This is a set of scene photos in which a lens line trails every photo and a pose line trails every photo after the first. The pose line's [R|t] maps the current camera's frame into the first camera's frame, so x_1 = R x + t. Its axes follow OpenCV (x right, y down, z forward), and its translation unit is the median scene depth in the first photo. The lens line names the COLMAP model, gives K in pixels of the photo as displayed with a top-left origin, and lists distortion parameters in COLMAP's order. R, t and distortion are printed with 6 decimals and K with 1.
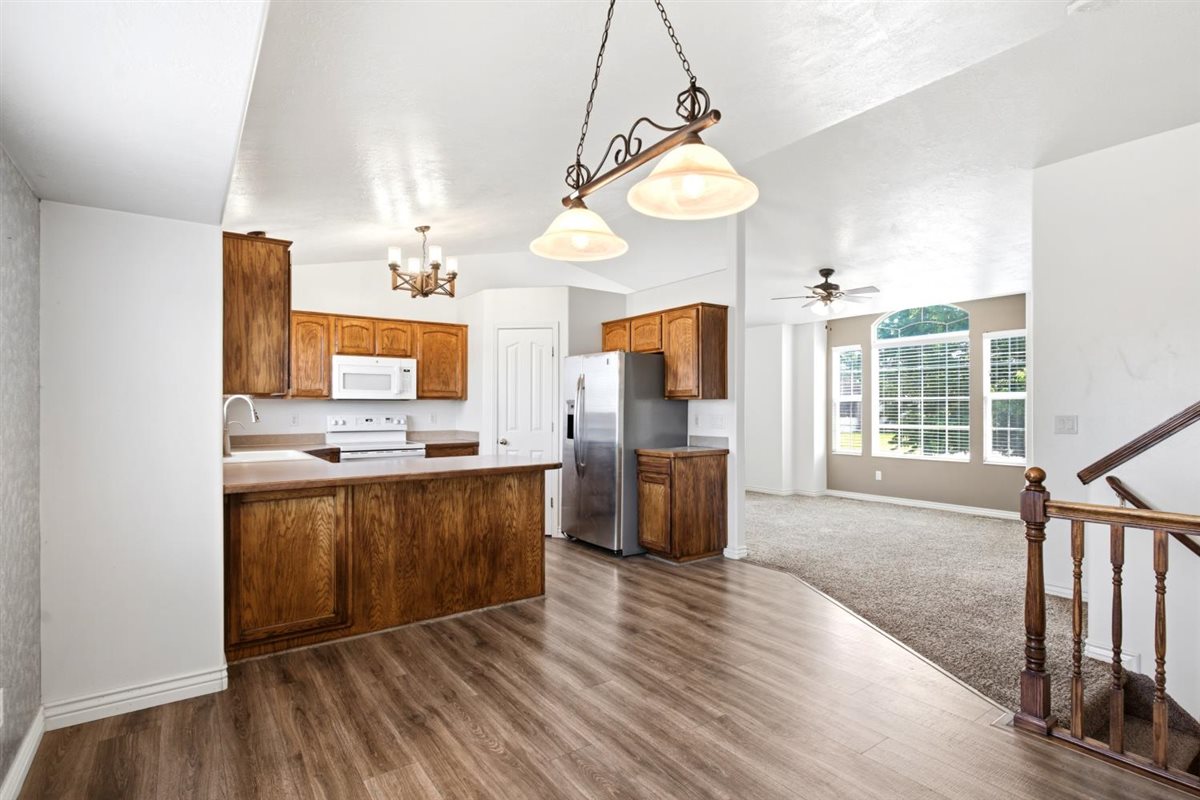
lens RADIAL K [[583.2, 0, 609.4], [0, 583.2, 408.6], [0, 0, 1]] dist [-0.000880, 0.000639]
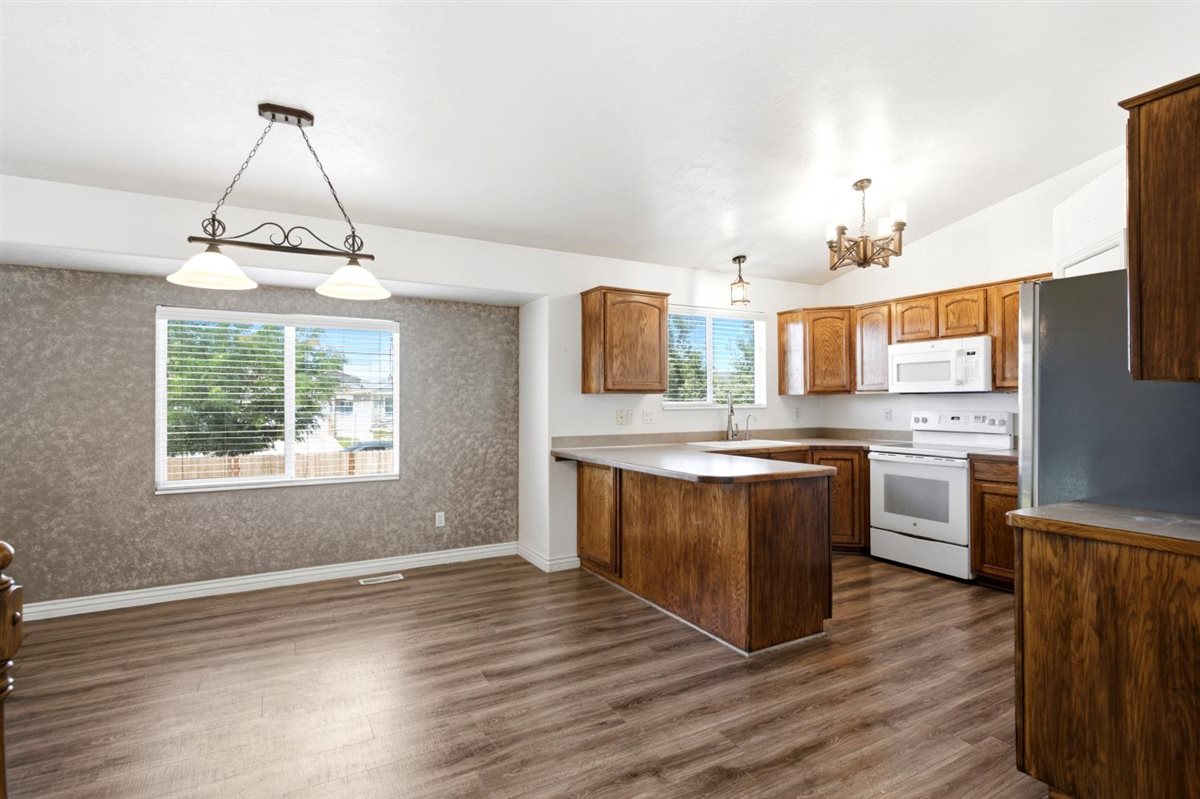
lens RADIAL K [[583.2, 0, 601.4], [0, 583.2, 400.1], [0, 0, 1]] dist [-0.000880, 0.000639]
pose [[-0.110851, -0.002436, -0.993834, 0.696952], [0.001060, 0.999996, -0.002569, -0.005483], [0.993836, -0.001339, -0.110848, 0.946082]]
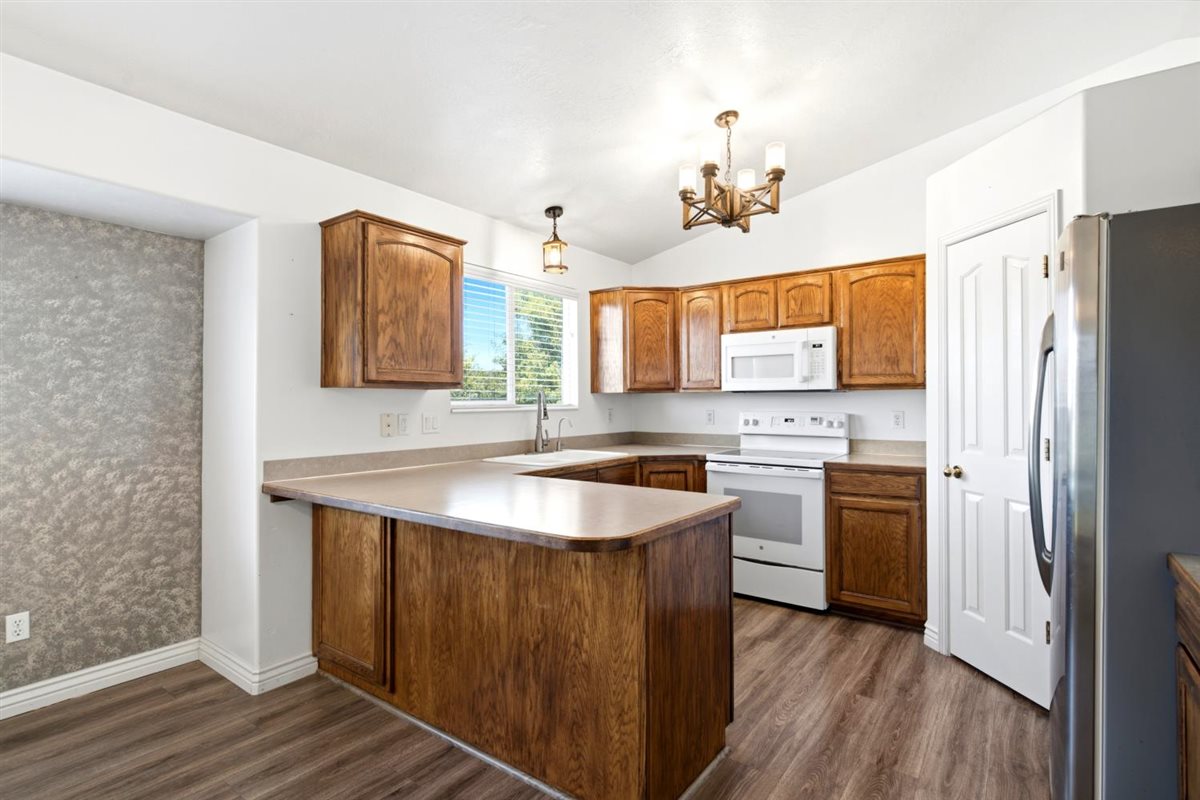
lens RADIAL K [[583.2, 0, 599.7], [0, 583.2, 398.9], [0, 0, 1]] dist [-0.000880, 0.000639]
pose [[0.303139, -0.005377, -0.952931, 0.310081], [0.000315, 0.999985, -0.005542, -0.003205], [0.952946, 0.001380, 0.303136, 0.883318]]
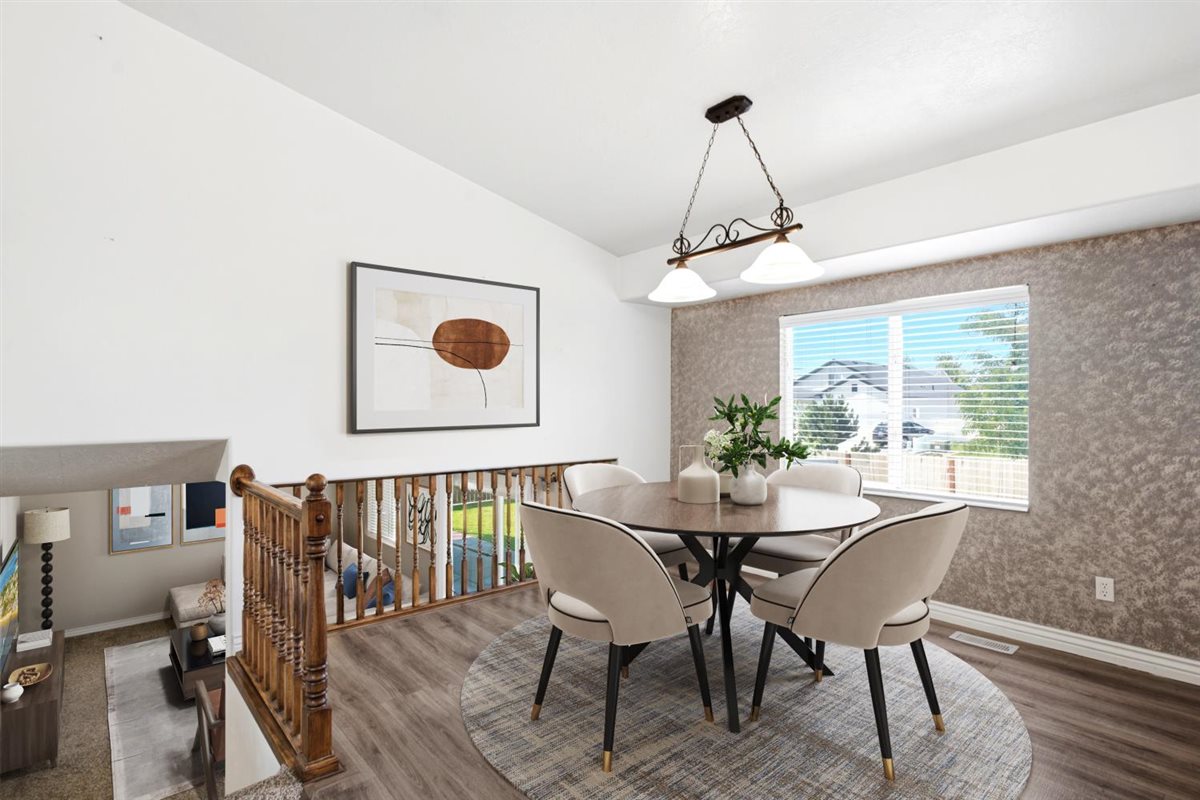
lens RADIAL K [[583.2, 0, 592.6], [0, 583.2, 405.1], [0, 0, 1]] dist [-0.000880, 0.000639]
pose [[-0.996280, 0.005471, -0.086000, 0.241410], [0.005311, 0.999984, 0.002083, -0.003822], [0.086010, 0.001619, -0.996293, 1.175977]]
